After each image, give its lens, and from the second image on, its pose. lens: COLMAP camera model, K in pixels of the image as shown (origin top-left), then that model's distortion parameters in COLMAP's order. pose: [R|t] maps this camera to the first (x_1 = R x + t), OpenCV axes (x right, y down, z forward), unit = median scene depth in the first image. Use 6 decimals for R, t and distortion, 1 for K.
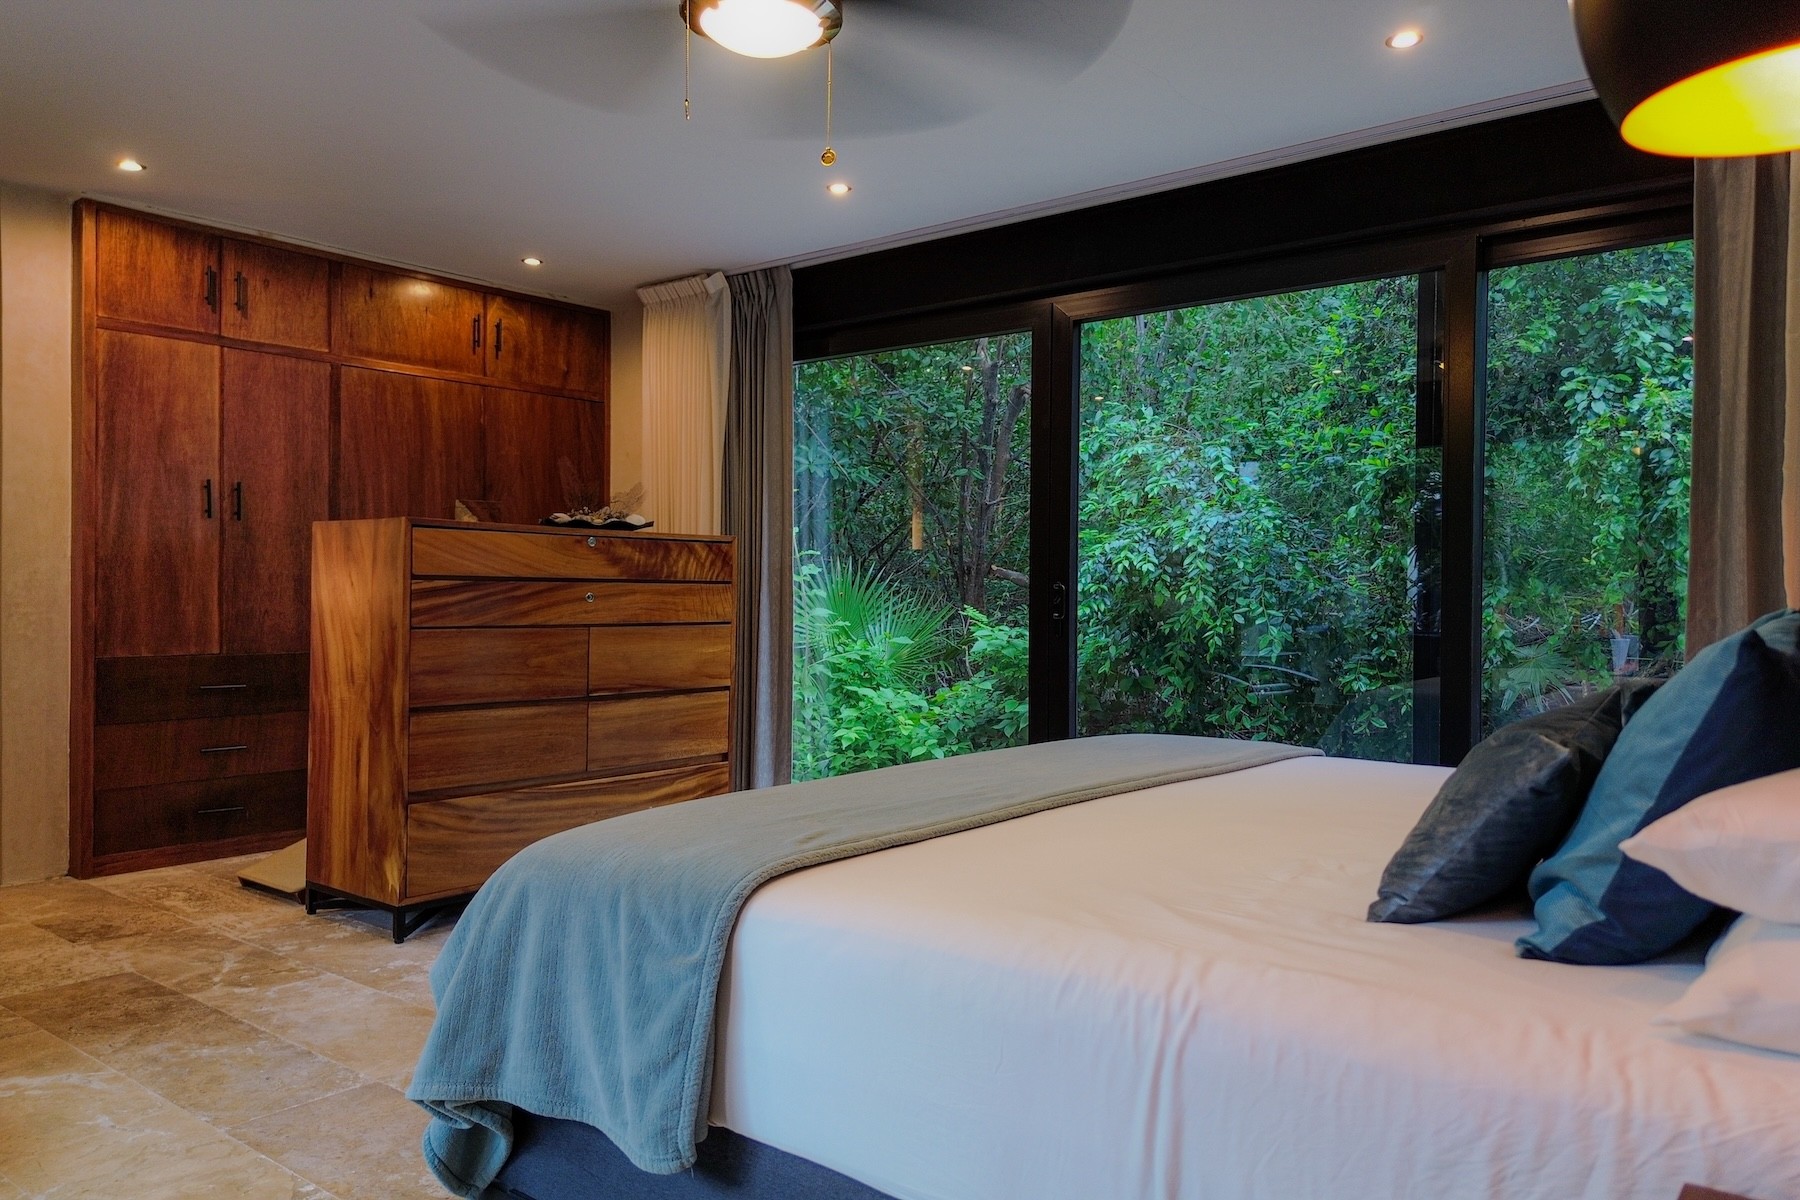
lens RADIAL K [[1284.7, 0, 904.5], [0, 1284.7, 602.7], [0, 0, 1]] dist [0.067159, -0.063522]
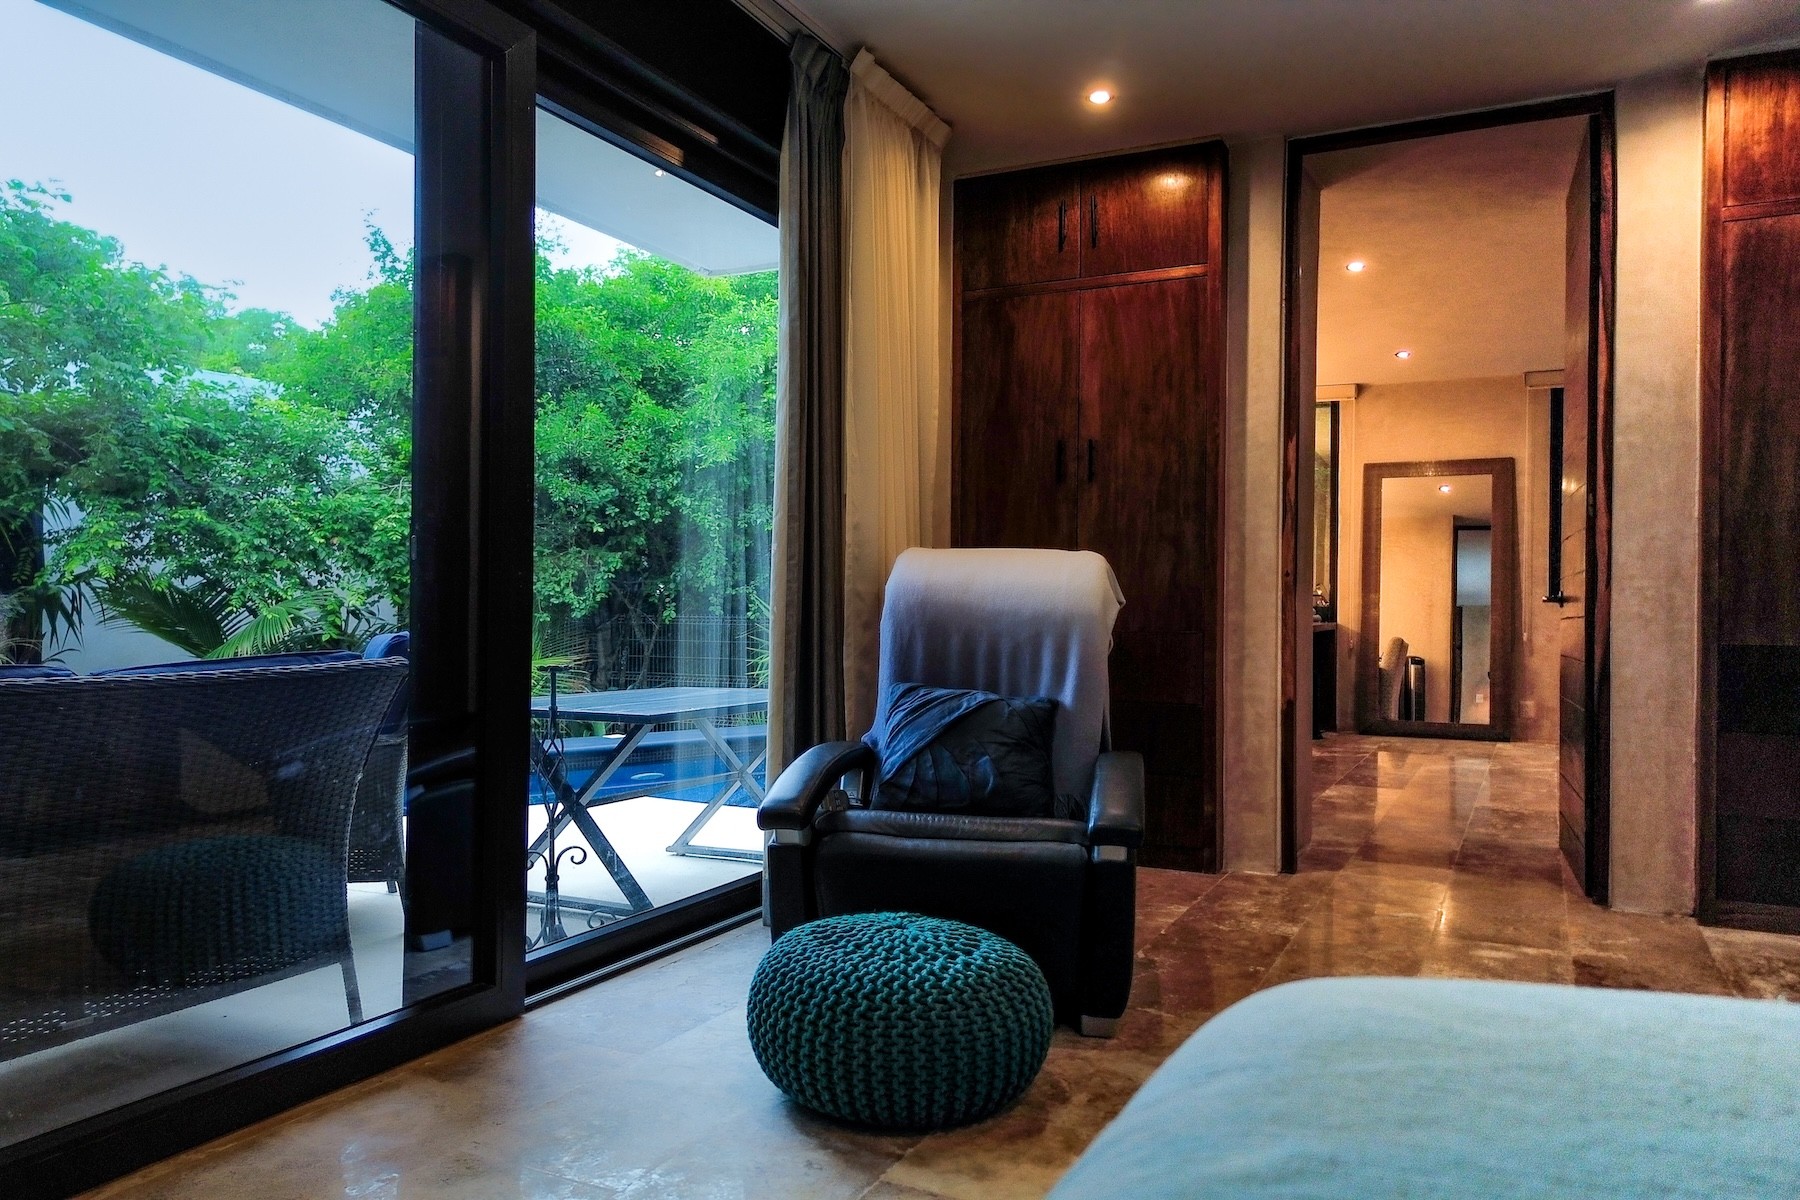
lens RADIAL K [[1284.7, 0, 904.5], [0, 1284.7, 602.7], [0, 0, 1]] dist [0.067159, -0.063522]
pose [[0.229780, -0.008522, -0.973205, 0.028103], [-0.019420, 0.999722, -0.013340, 0.037694], [0.973049, 0.021965, 0.229551, 0.349383]]
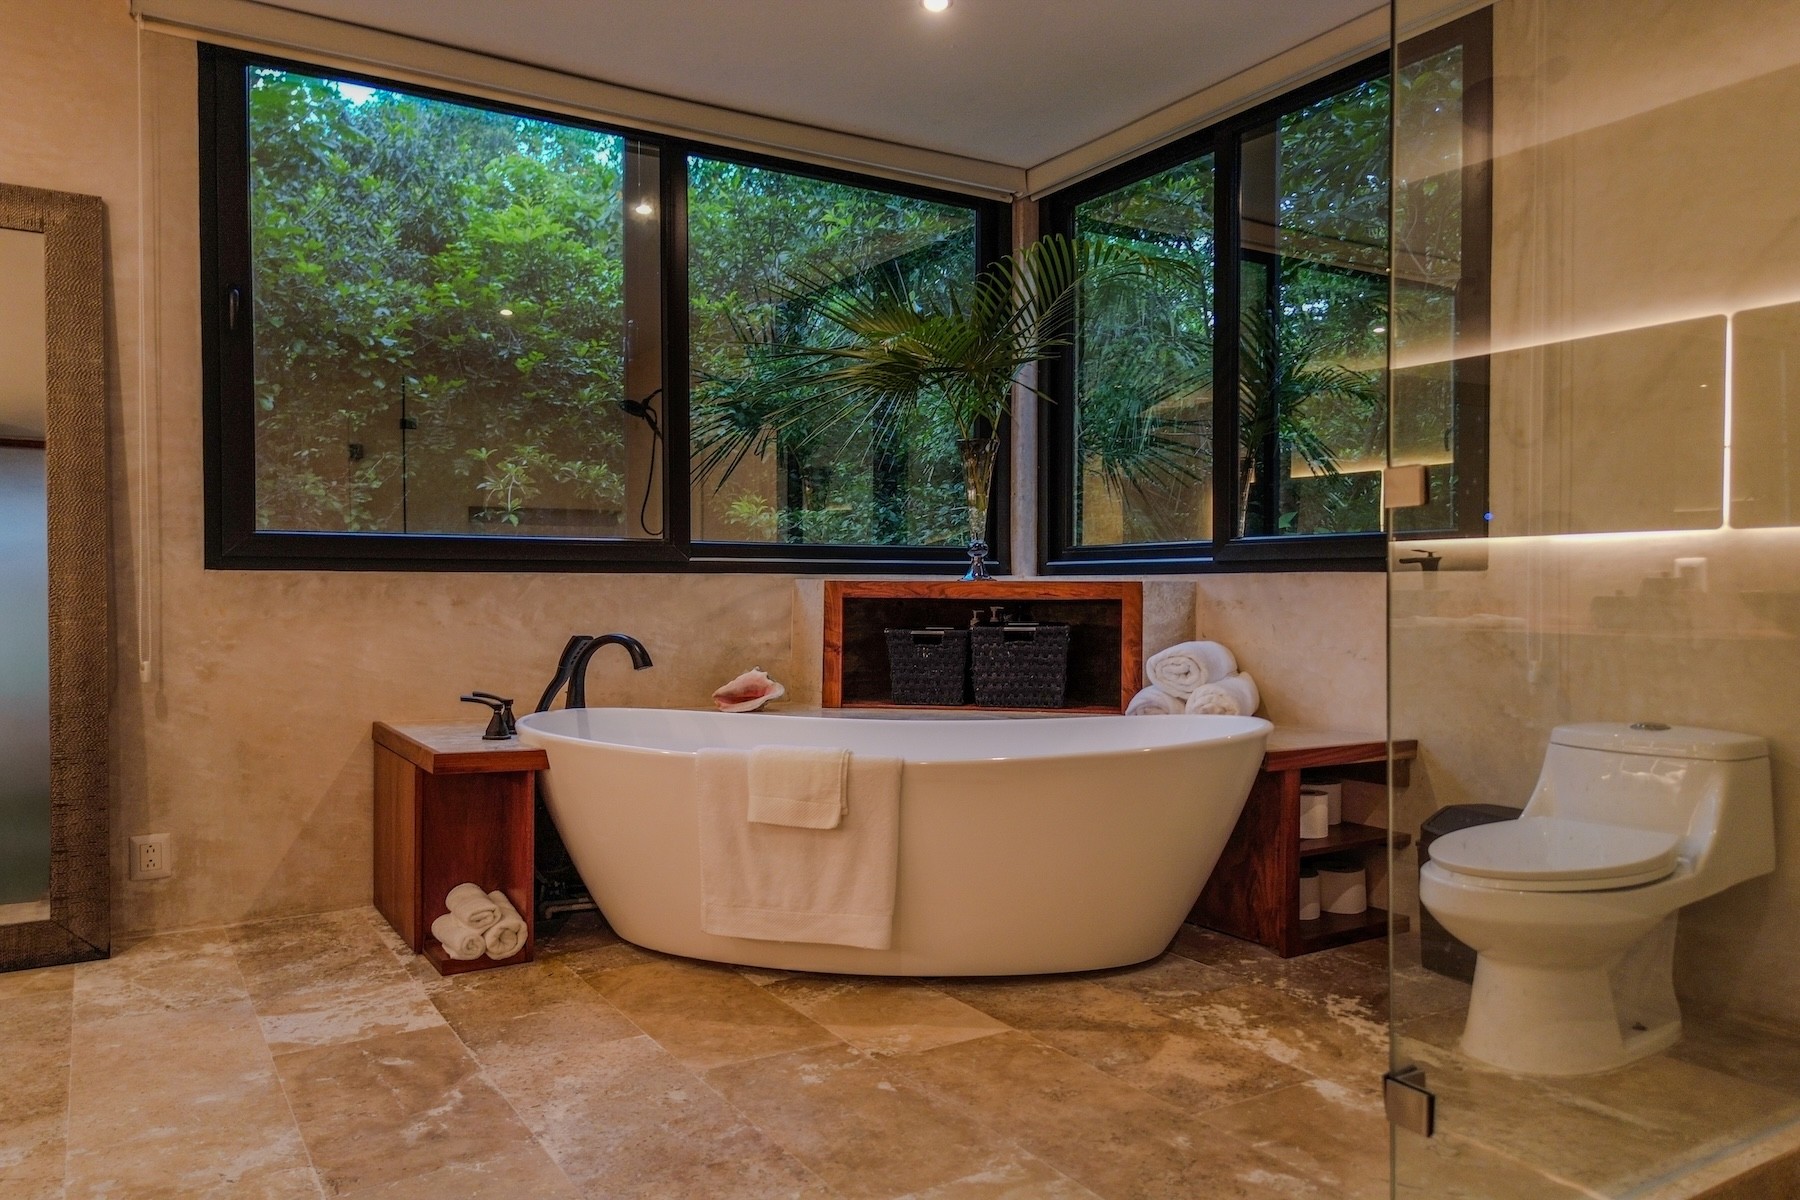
lens RADIAL K [[1284.7, 0, 904.5], [0, 1284.7, 602.7], [0, 0, 1]] dist [0.067159, -0.063522]
pose [[0.947775, -0.002160, -0.318933, -0.958647], [0.002508, 0.999997, 0.000680, 0.007364], [0.318931, -0.001444, 0.947777, 1.098147]]
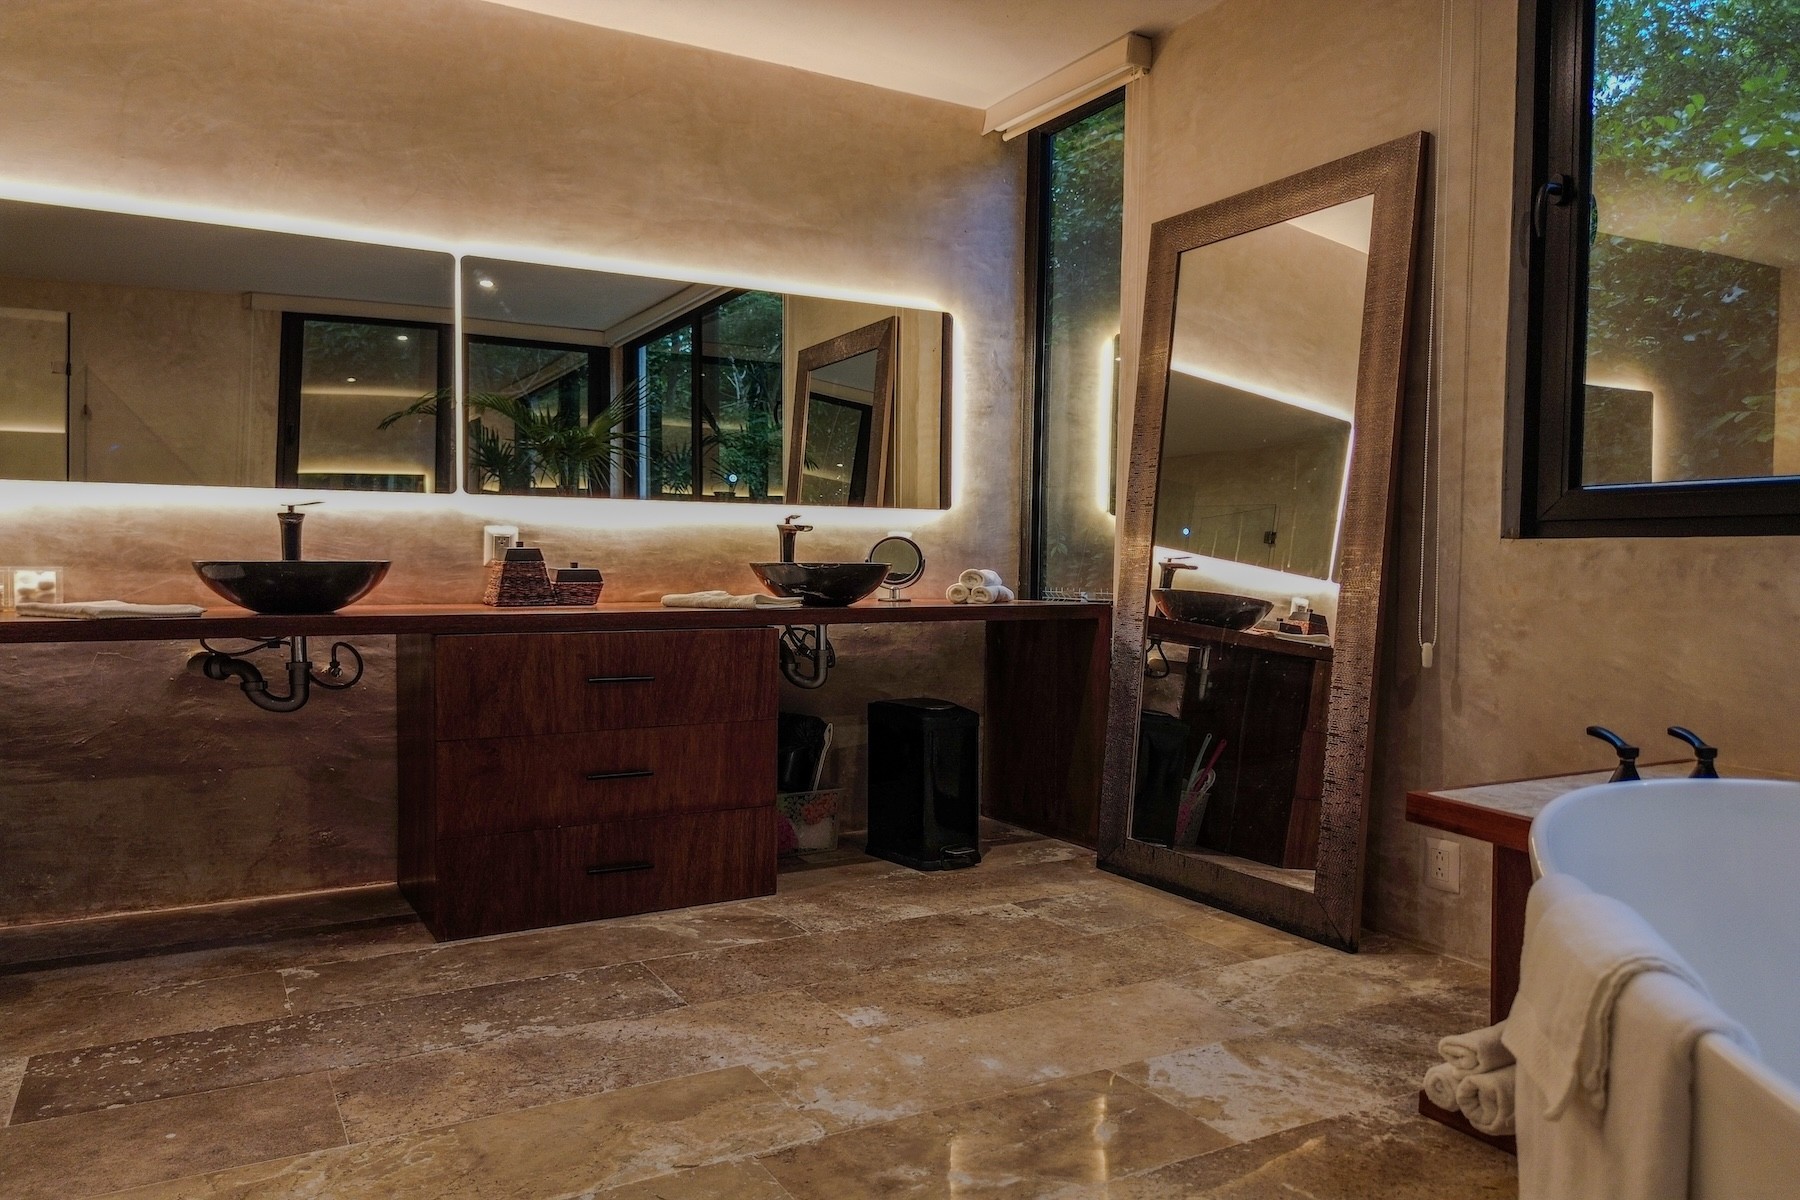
lens RADIAL K [[1293.8, 0, 907.2], [0, 1293.8, 608.8], [0, 0, 1]] dist [0.059614, -0.058269]
pose [[-0.371074, 0.023055, -0.928317, -0.896485], [-0.019778, 0.999269, 0.032722, 0.006448], [0.928393, 0.030502, -0.370346, 1.649506]]
